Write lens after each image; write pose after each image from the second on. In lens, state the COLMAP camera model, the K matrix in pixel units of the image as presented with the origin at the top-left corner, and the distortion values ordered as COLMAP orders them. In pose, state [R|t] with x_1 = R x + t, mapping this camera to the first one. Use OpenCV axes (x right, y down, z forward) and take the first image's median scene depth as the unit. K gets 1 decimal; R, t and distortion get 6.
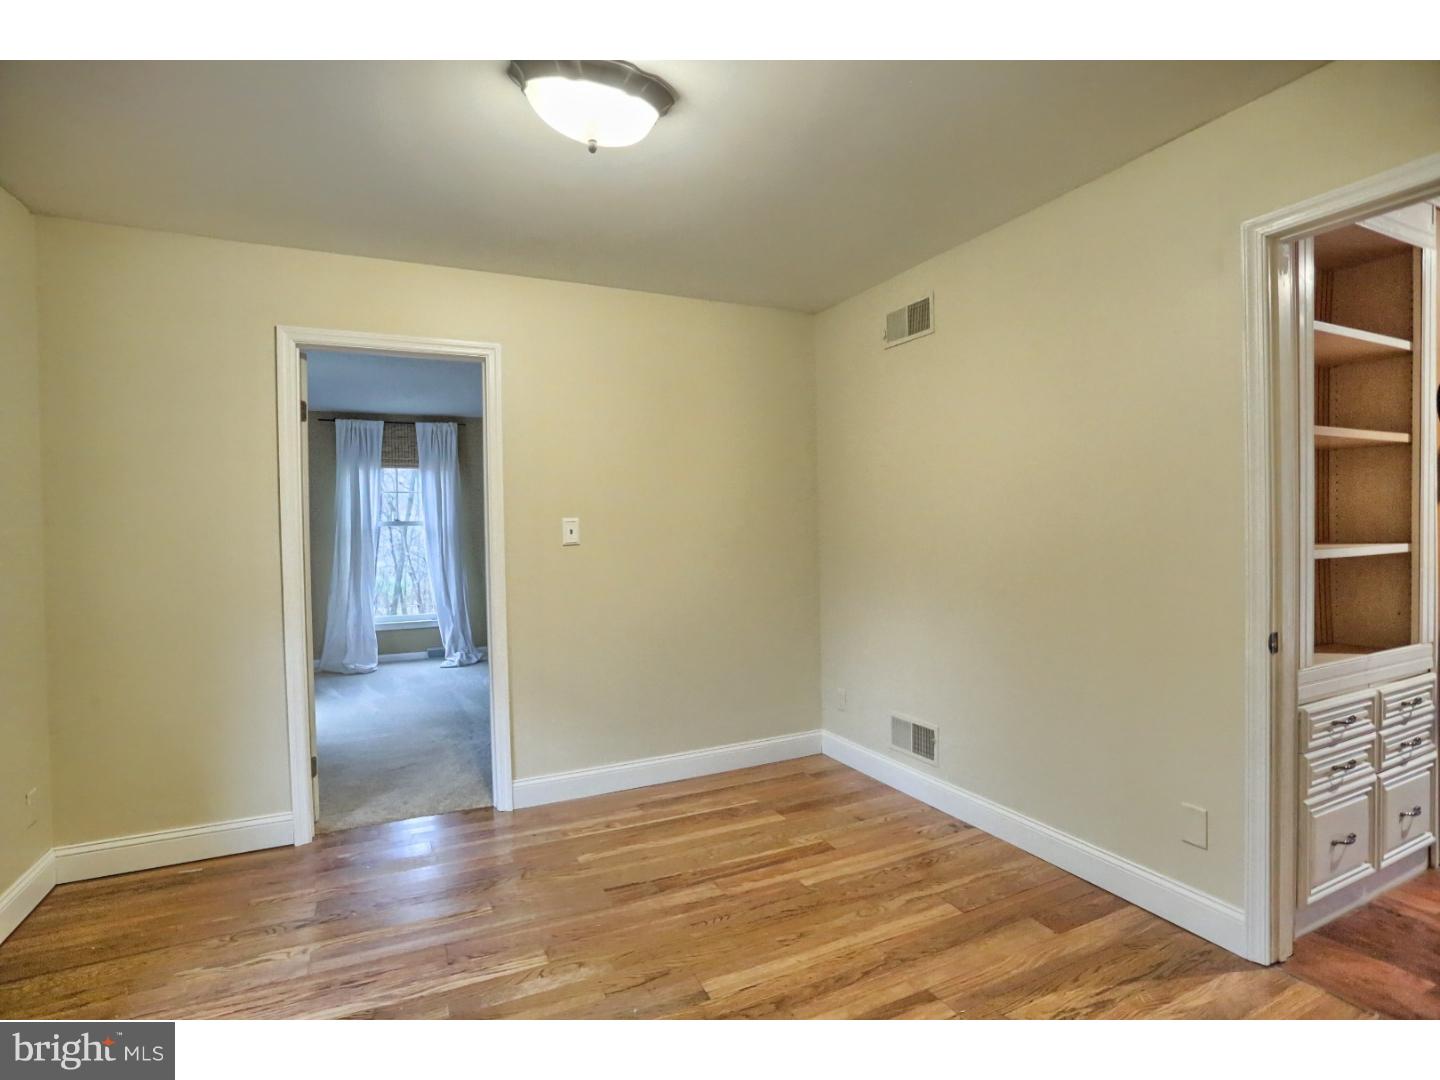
lens RADIAL K [[702.5, 0, 702.8], [0, 702.5, 538.9], [0, 0, 1]] dist [-0.075186, 0.036431]
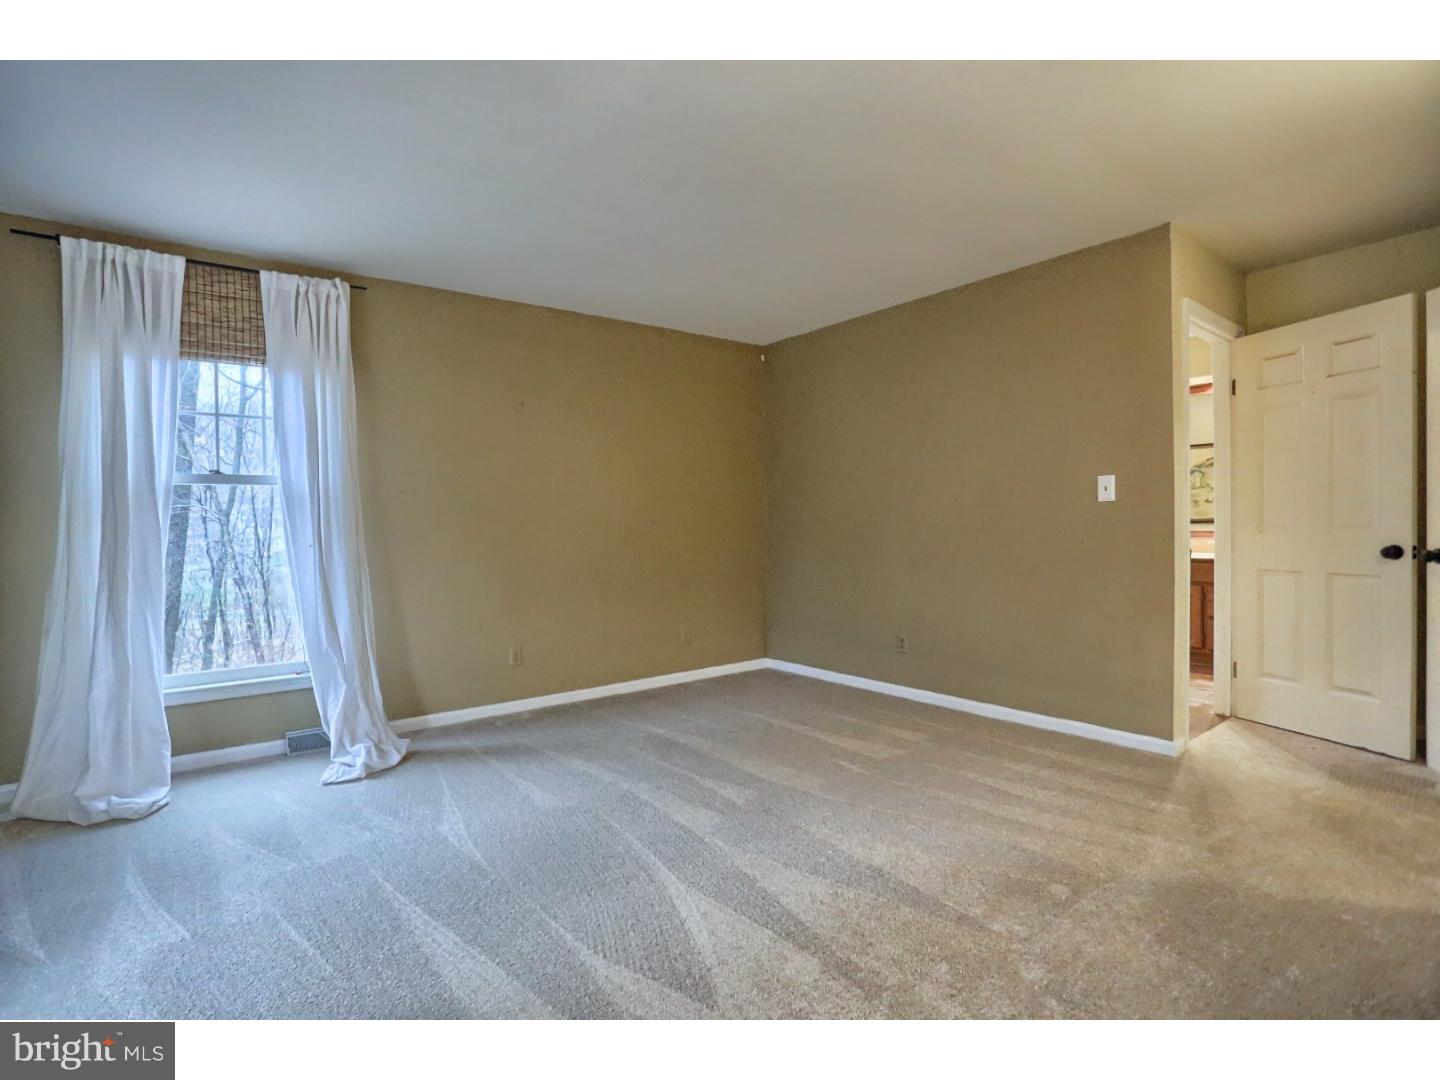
lens RADIAL K [[702.5, 0, 702.8], [0, 702.5, 538.9], [0, 0, 1]] dist [-0.075186, 0.036431]
pose [[0.978721, -0.003855, 0.205158, -0.212742], [0.003688, 0.999992, 0.001197, 0.020659], [-0.205161, -0.000415, 0.978728, 0.476619]]
